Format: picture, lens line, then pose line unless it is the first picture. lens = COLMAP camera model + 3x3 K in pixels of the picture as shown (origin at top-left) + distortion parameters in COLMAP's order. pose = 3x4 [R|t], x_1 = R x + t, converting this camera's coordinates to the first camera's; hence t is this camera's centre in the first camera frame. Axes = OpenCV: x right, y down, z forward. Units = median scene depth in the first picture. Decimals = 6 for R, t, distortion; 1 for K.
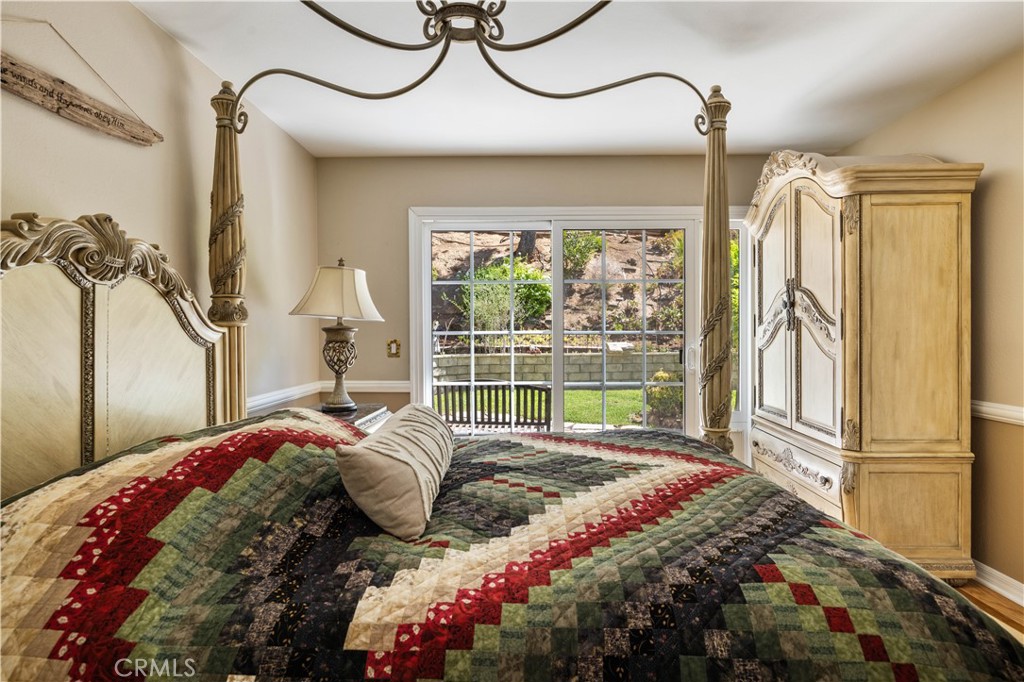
lens RADIAL K [[517.5, 0, 512.0], [0, 517.5, 341.0], [0, 0, 1]] dist [-0.013062, 0.000748]
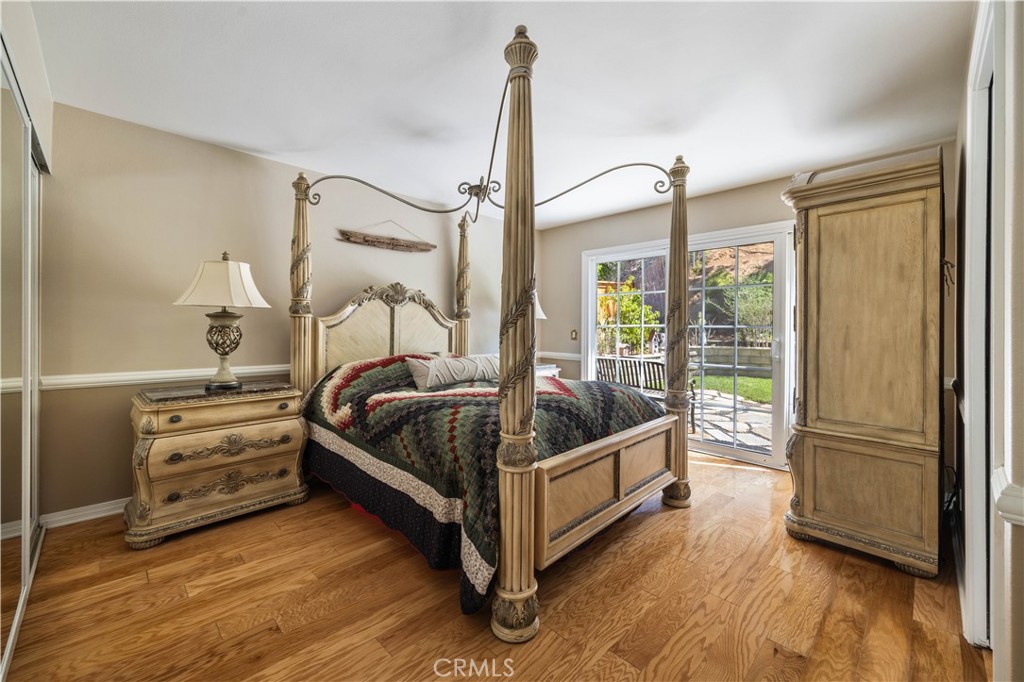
lens RADIAL K [[395.5, 0, 515.9], [0, 395.5, 331.6], [0, 0, 1]] dist [-0.009262, -0.000019]
pose [[0.723076, 0.018448, -0.690522, 0.820356], [-0.026465, 0.999649, -0.001005, 0.016205], [0.690261, 0.019002, 0.723310, -0.117967]]
